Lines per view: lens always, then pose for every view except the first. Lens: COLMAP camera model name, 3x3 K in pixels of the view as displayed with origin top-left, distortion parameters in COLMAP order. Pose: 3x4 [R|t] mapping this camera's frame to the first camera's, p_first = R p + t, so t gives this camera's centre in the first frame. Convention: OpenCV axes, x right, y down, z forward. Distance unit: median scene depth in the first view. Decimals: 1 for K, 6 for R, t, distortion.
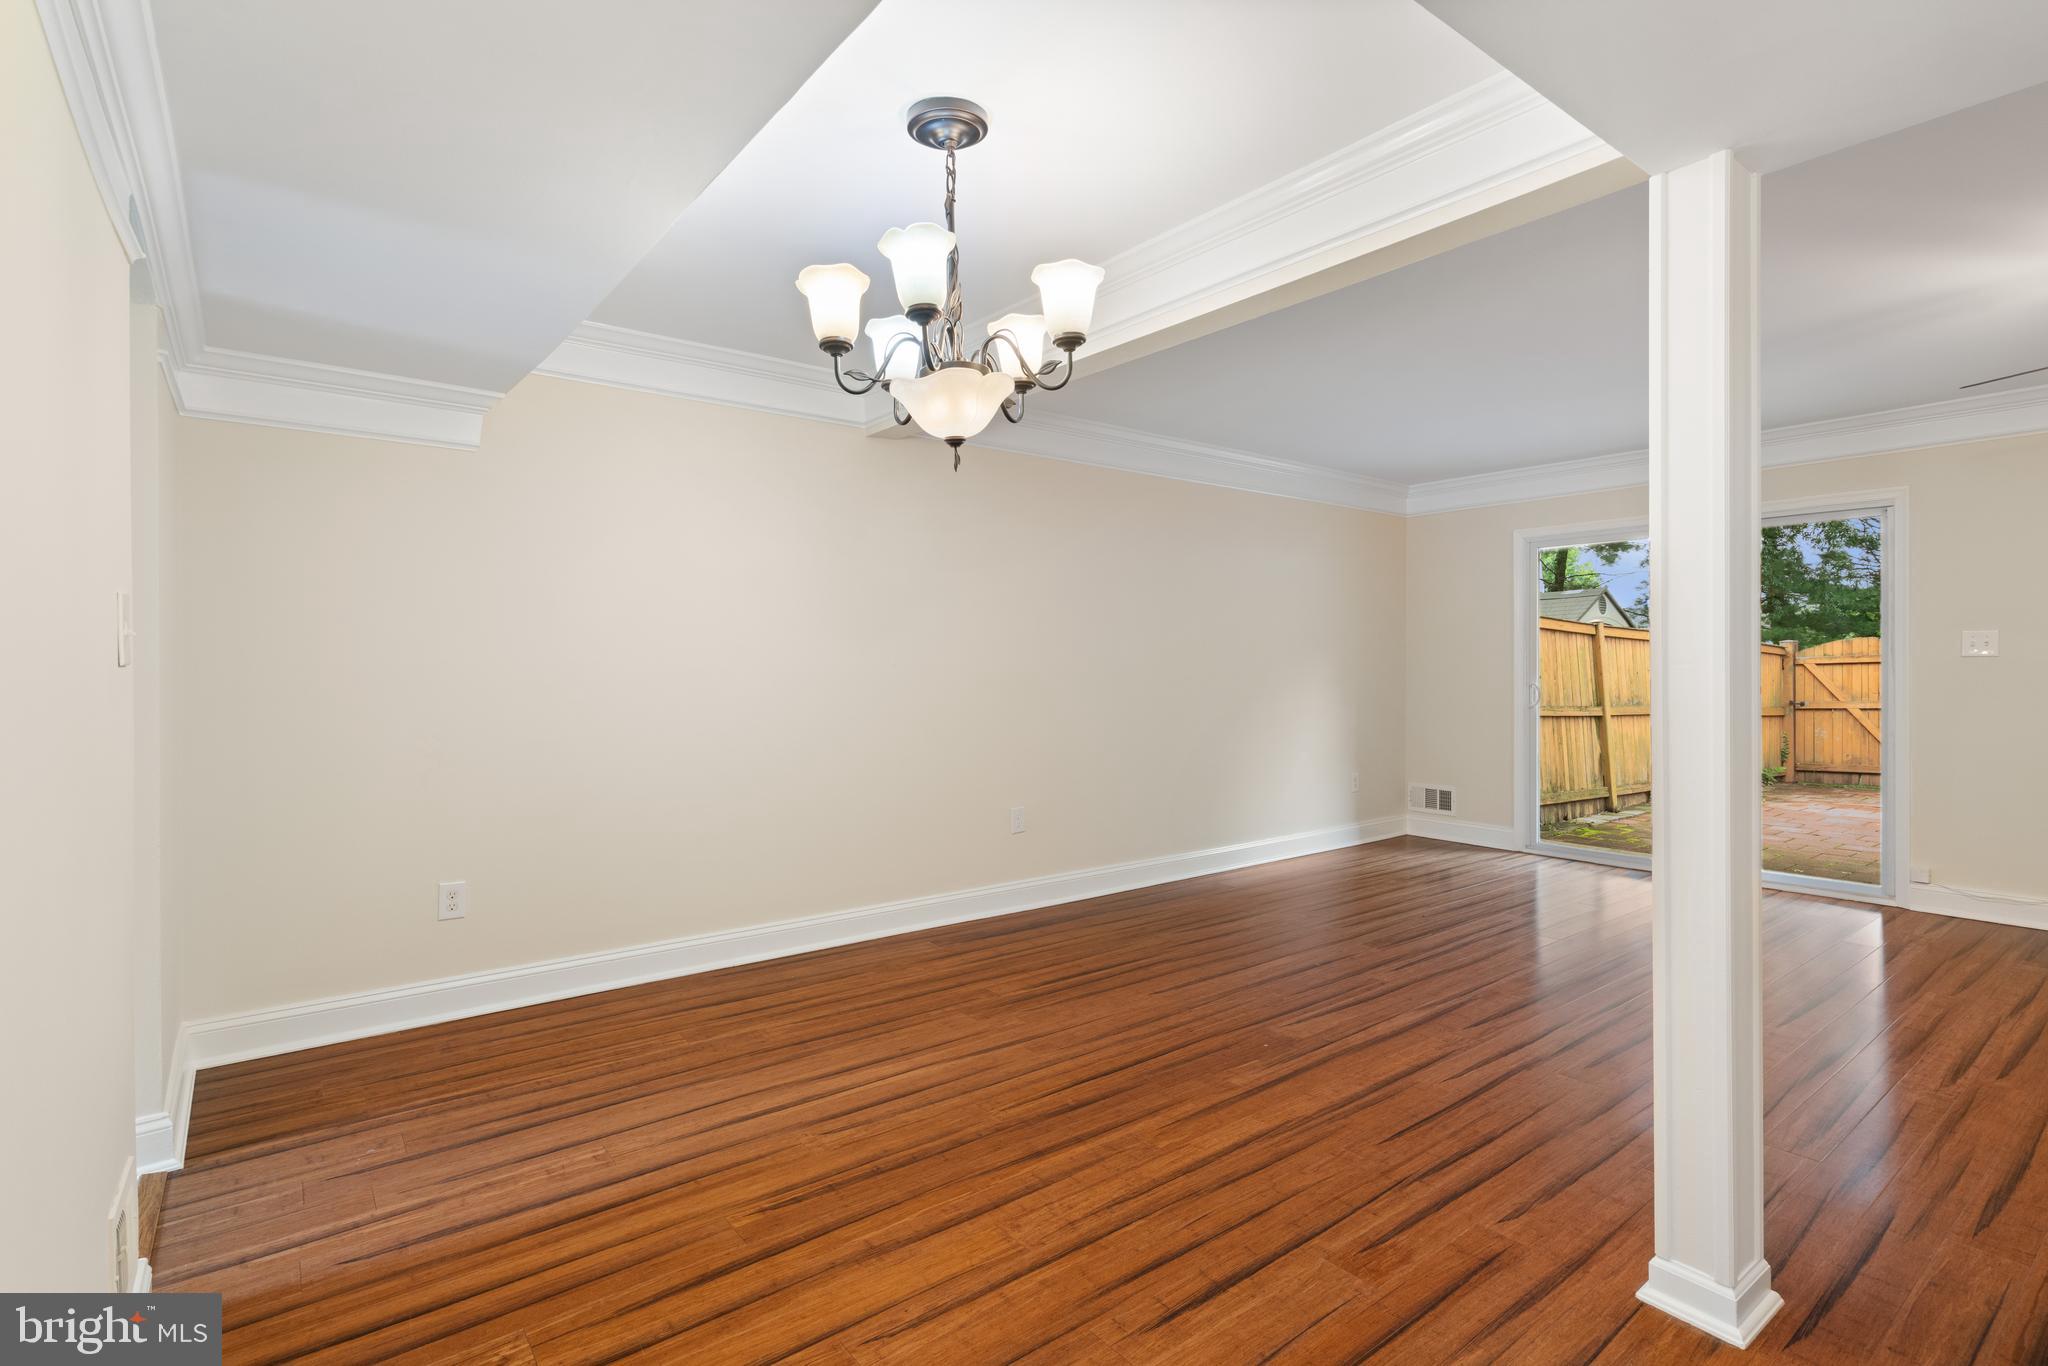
lens RADIAL K [[977.9, 0, 1009.3], [0, 977.9, 663.0], [0, 0, 1]] dist [0.002304, 0.000316]
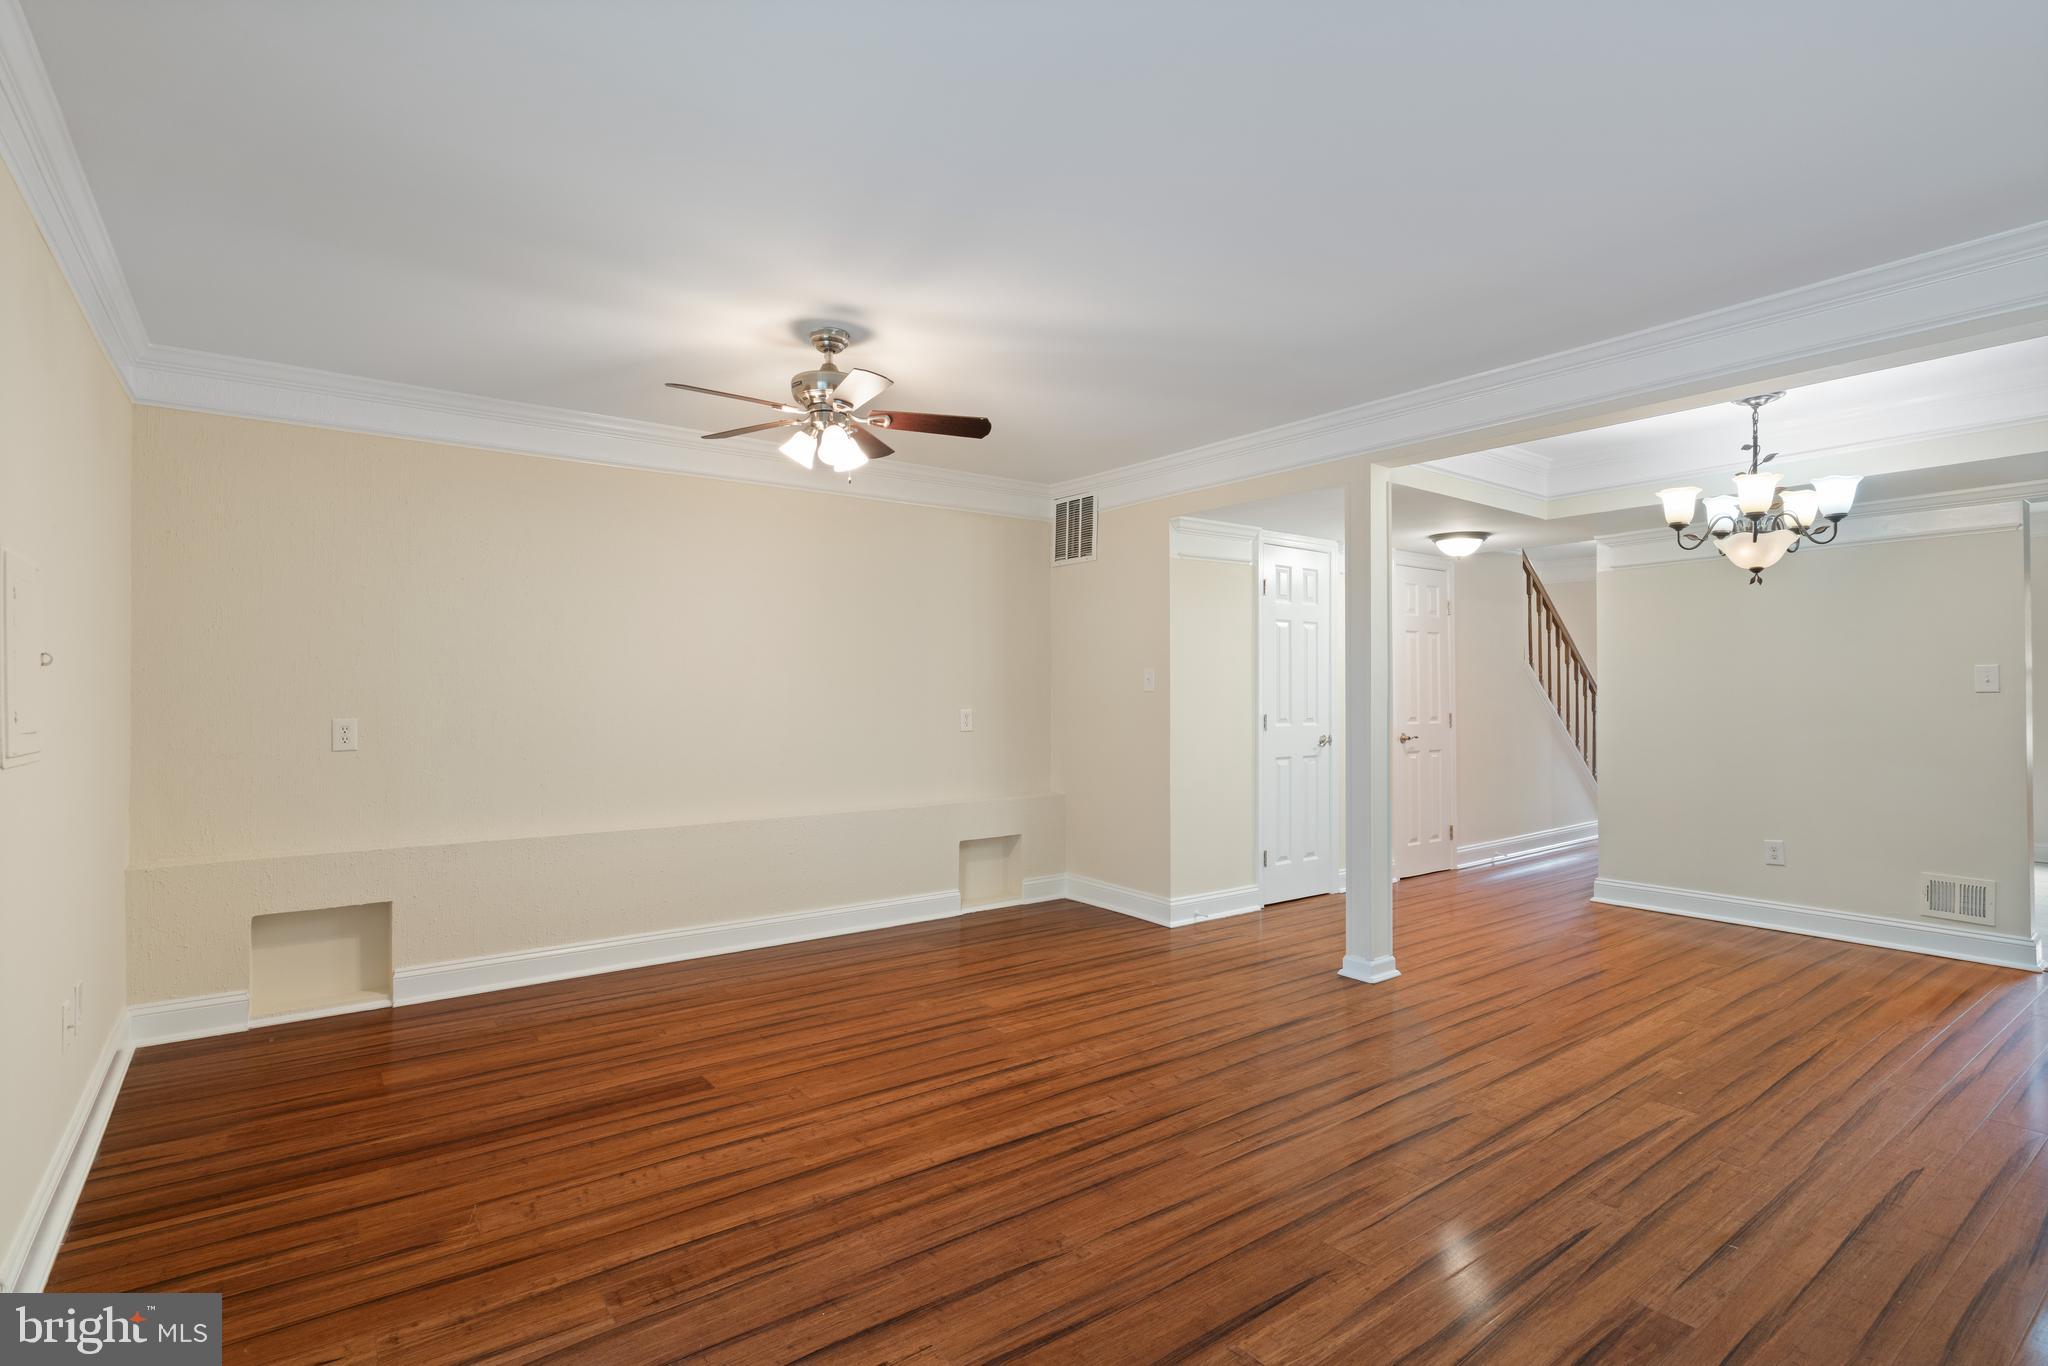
lens RADIAL K [[996.2, 0, 1026.6], [0, 996.2, 686.1], [0, 0, 1]] dist [0.010201, 0.000345]
pose [[-0.999989, 0.004560, 0.001453, 0.958735], [0.004549, 0.999966, -0.006937, -0.003621], [-0.001484, -0.006930, -0.999975, 2.118665]]
